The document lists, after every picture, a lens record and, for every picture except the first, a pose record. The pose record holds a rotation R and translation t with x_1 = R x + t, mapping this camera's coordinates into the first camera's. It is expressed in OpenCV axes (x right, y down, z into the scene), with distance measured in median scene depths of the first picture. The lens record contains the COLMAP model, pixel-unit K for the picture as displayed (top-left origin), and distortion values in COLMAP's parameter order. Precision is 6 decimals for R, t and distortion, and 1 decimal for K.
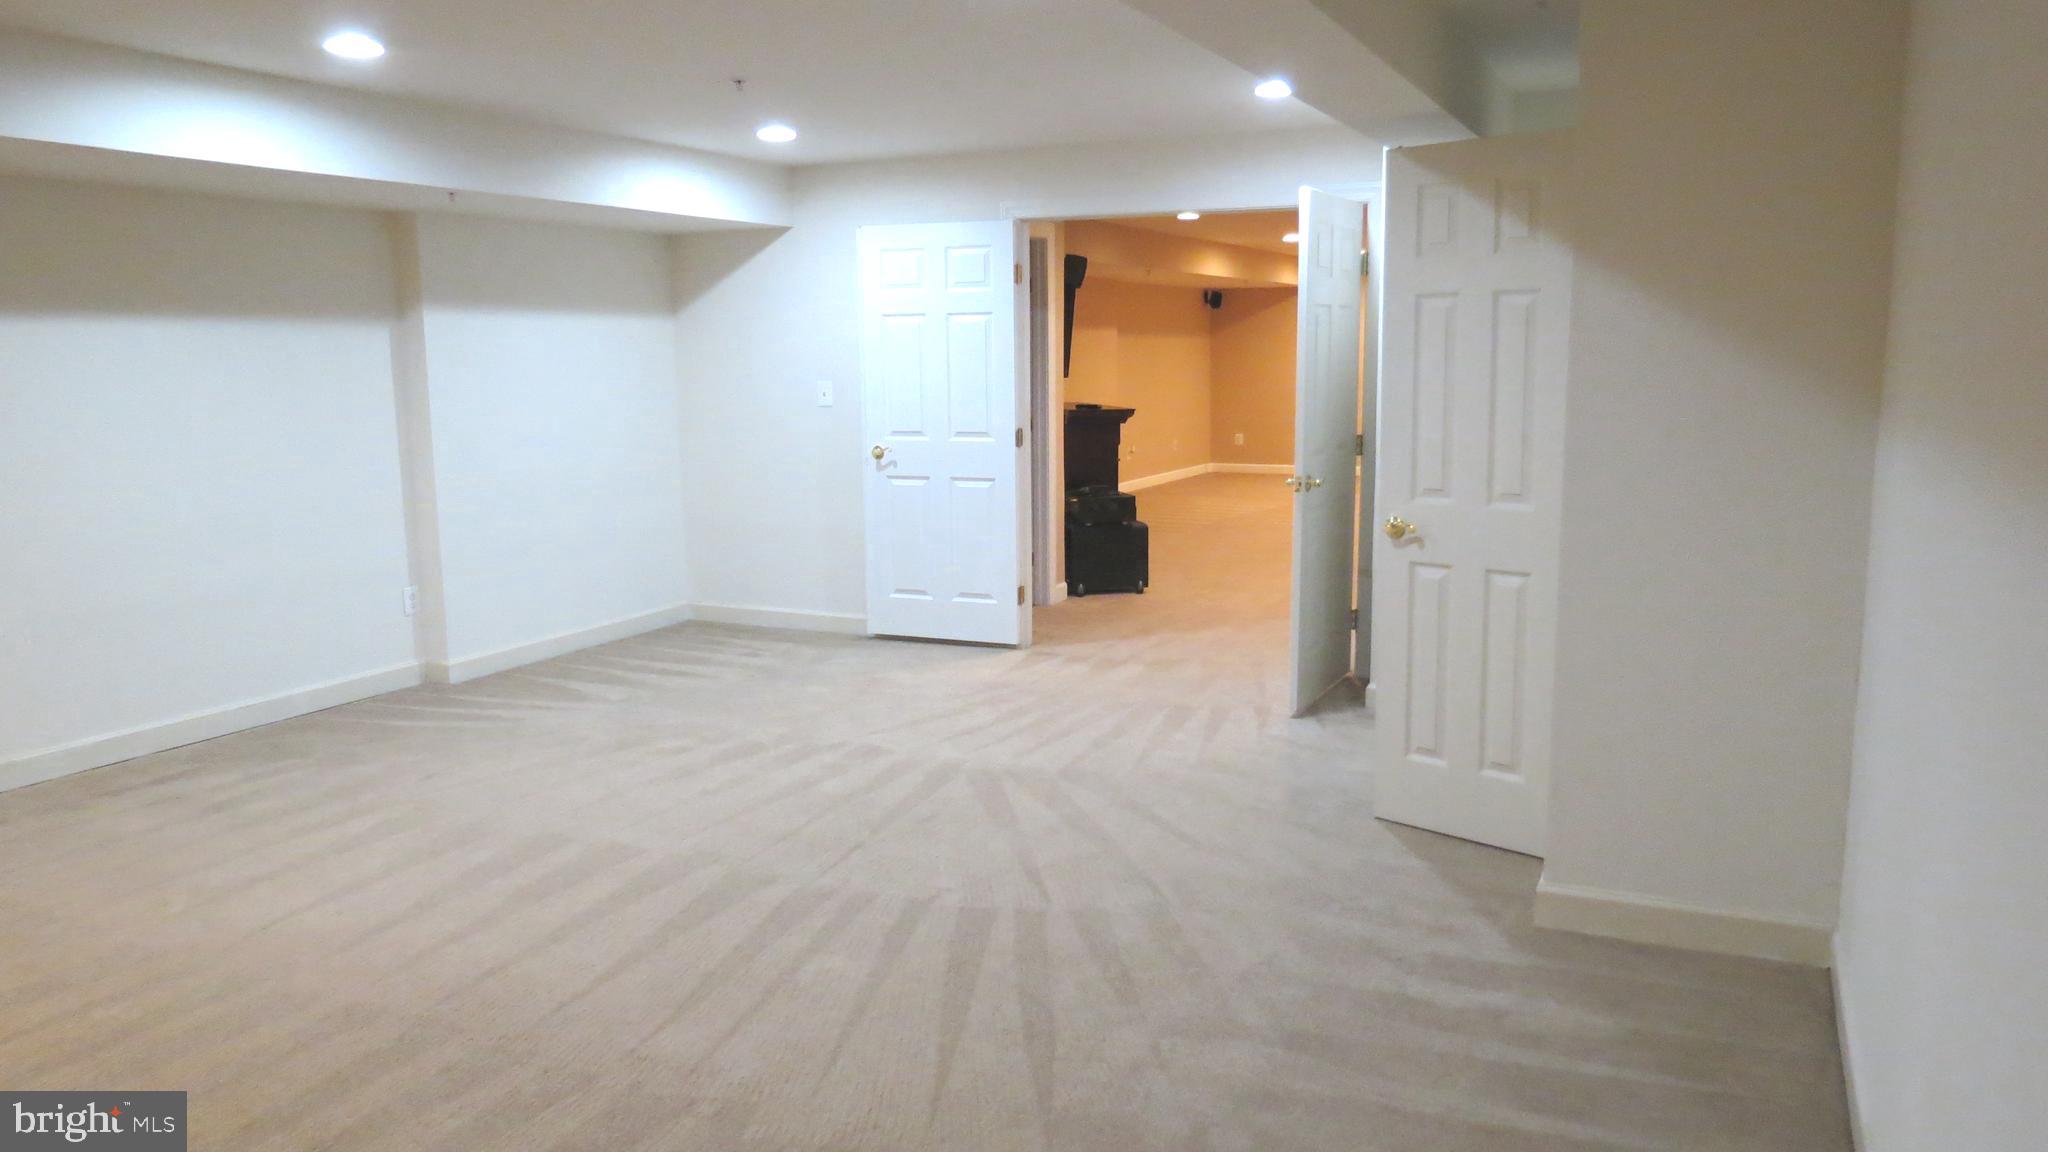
lens RADIAL K [[1459.1, 0, 1027.1], [0, 1459.1, 567.0], [0, 0, 1]] dist [-0.037361, 0.012202]
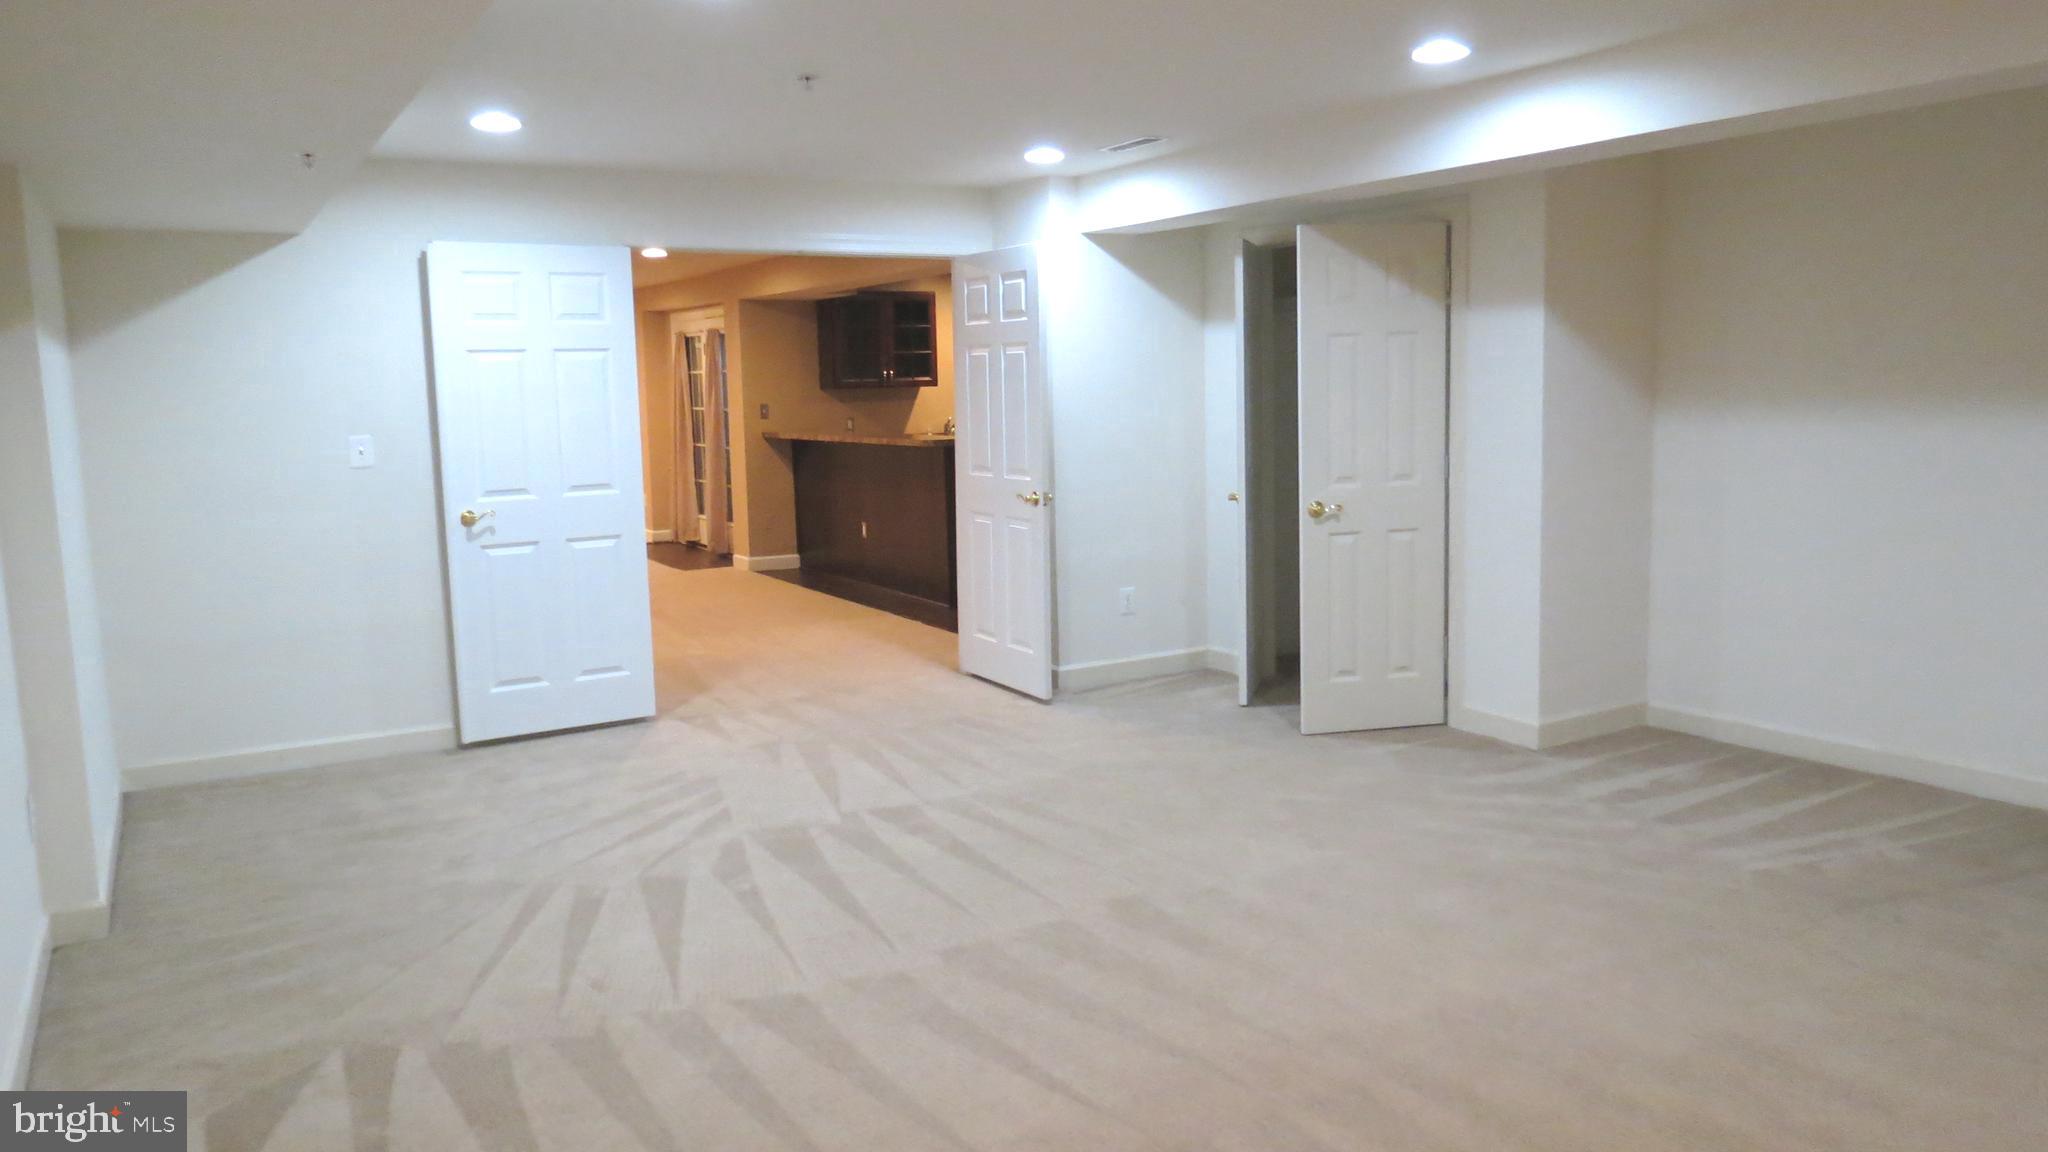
lens RADIAL K [[1459.1, 0, 1033.1], [0, 1459.1, 580.2], [0, 0, 1]] dist [-0.037361, 0.012202]
pose [[0.553985, -0.118430, 0.824060, -0.613879], [0.141819, 0.988787, 0.046764, -0.038469], [-0.820359, 0.090961, 0.564569, 0.291192]]
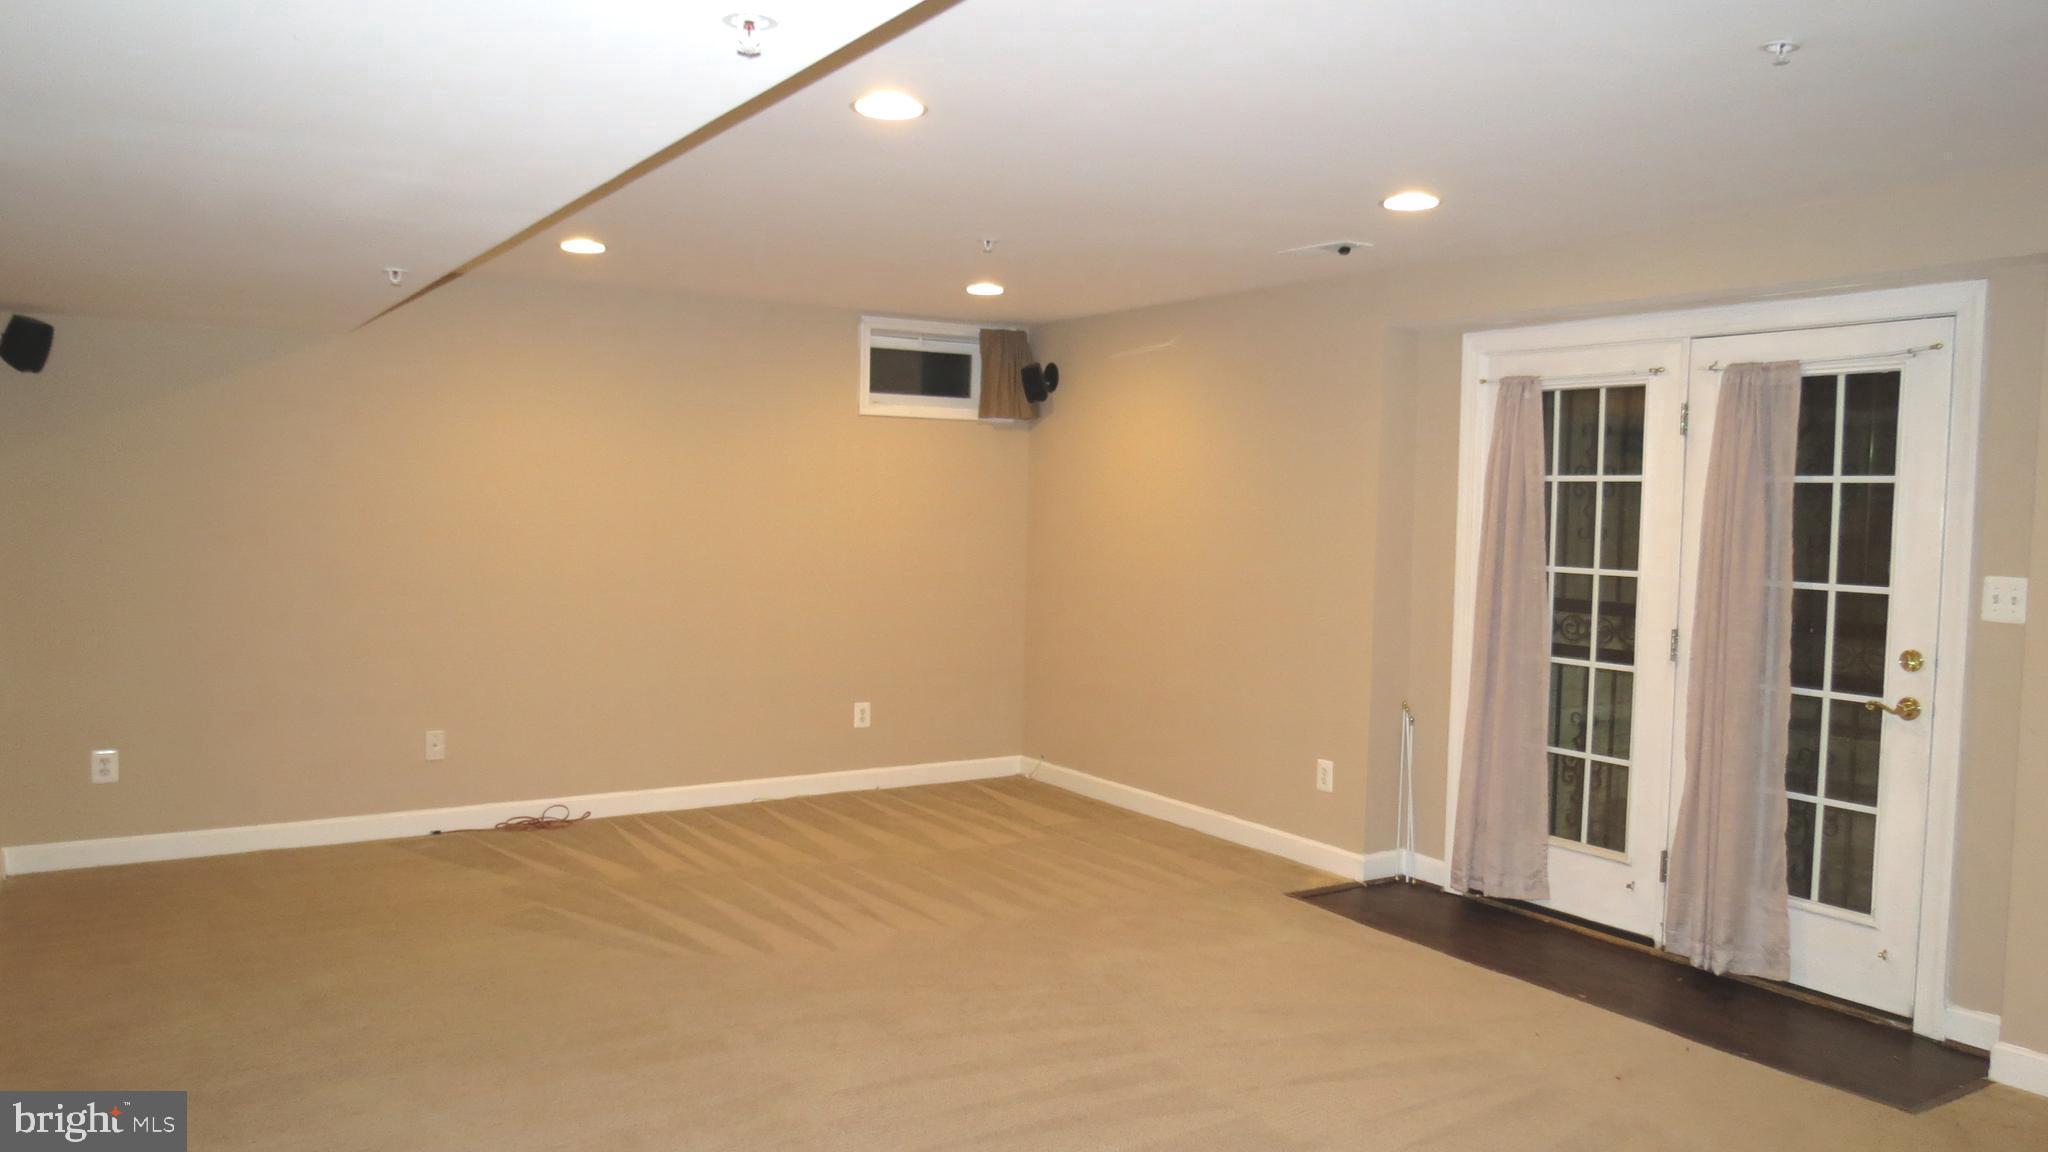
lens RADIAL K [[1459.1, 0, 1020.0], [0, 1459.1, 574.9], [0, 0, 1]] dist [-0.037361, 0.012202]
pose [[0.531710, -0.018978, 0.846714, -0.053993], [0.101691, 0.993947, -0.041581, -0.225579], [-0.840799, 0.108212, 0.530421, 1.526544]]
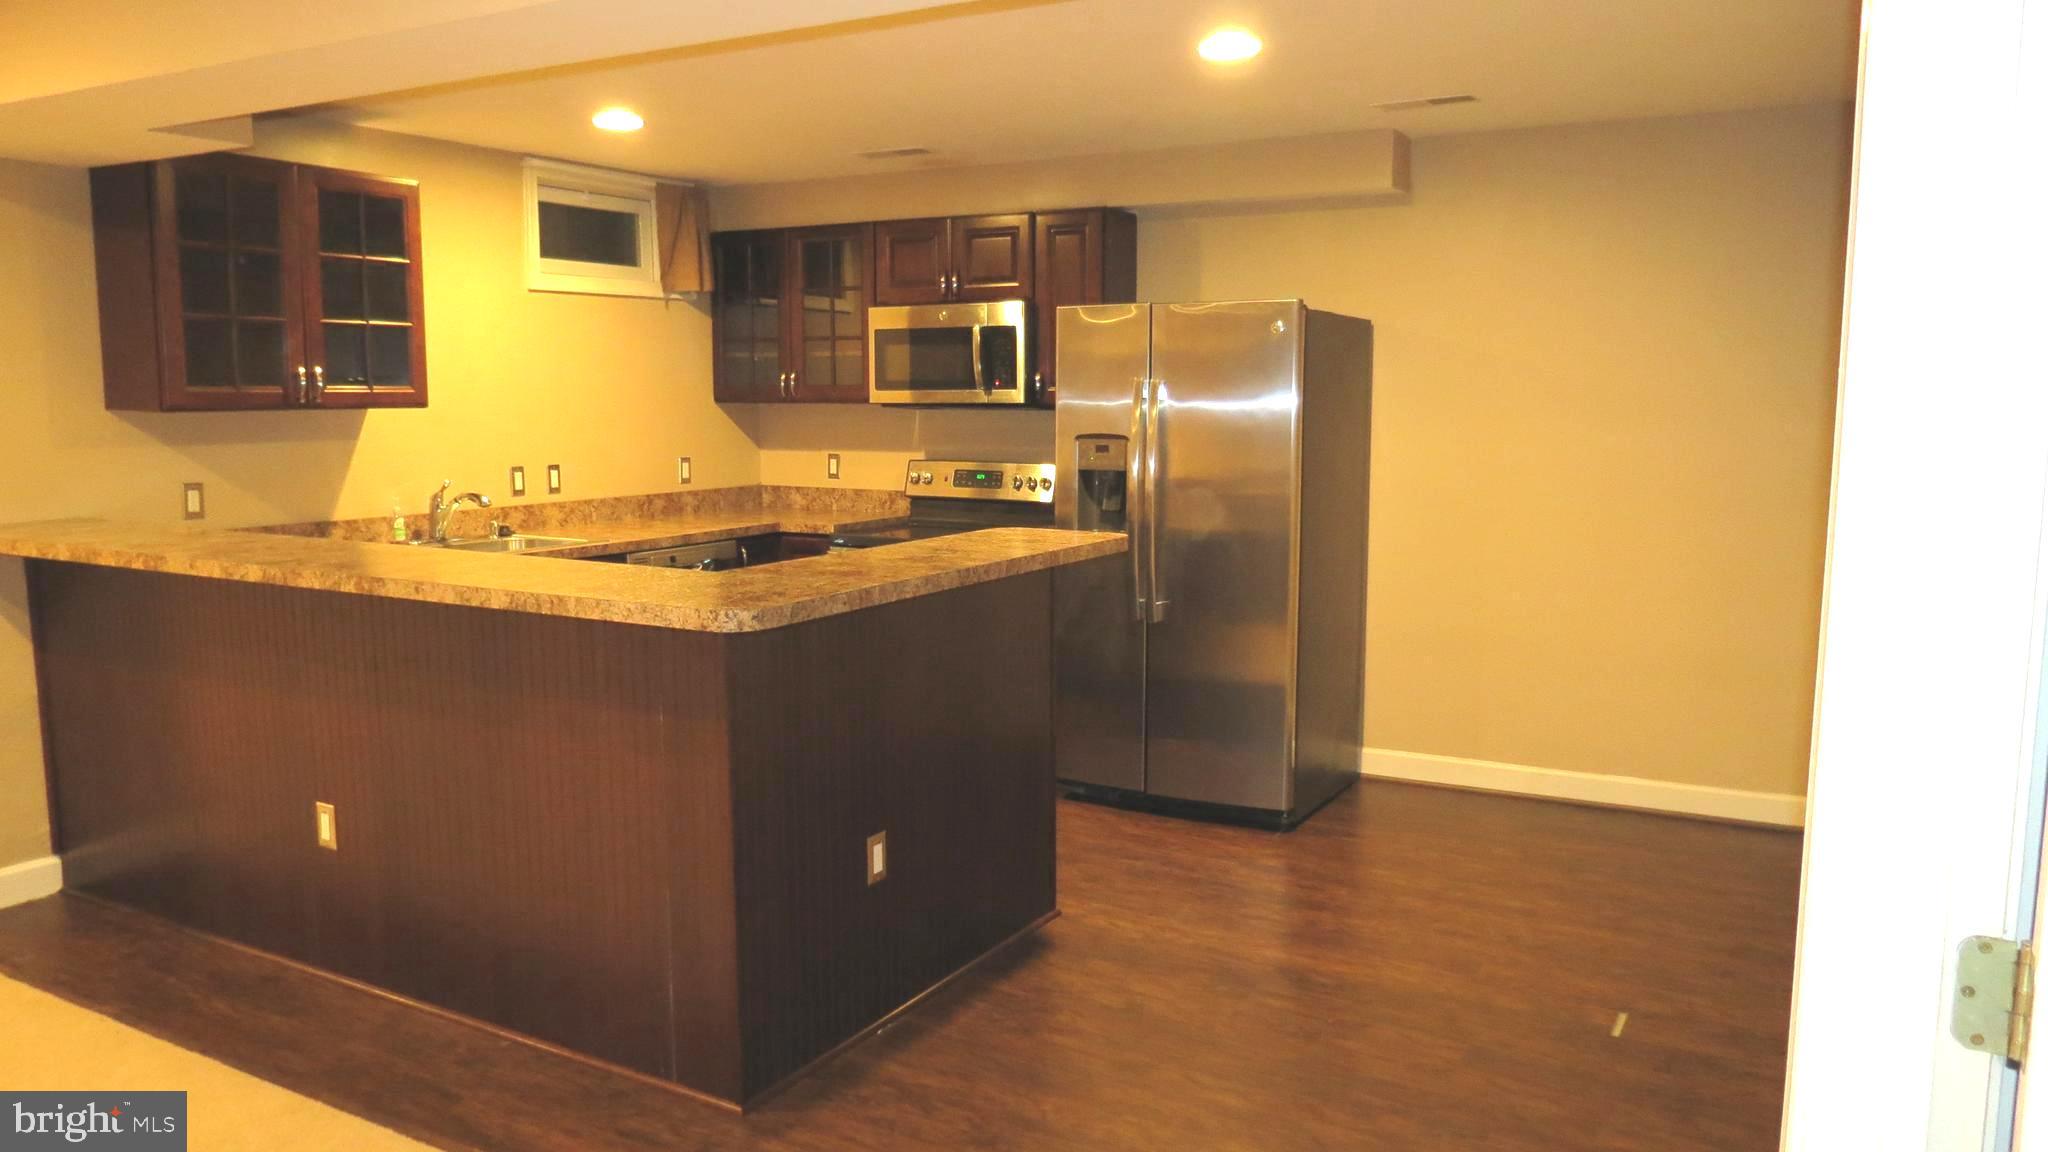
lens RADIAL K [[1459.1, 0, 1020.0], [0, 1459.1, 586.8], [0, 0, 1]] dist [-0.037361, 0.012202]
pose [[0.067662, -0.121889, 0.990235, 0.057959], [0.142688, 0.983489, 0.111309, -0.149222], [-0.987452, 0.133763, 0.083937, 0.984264]]
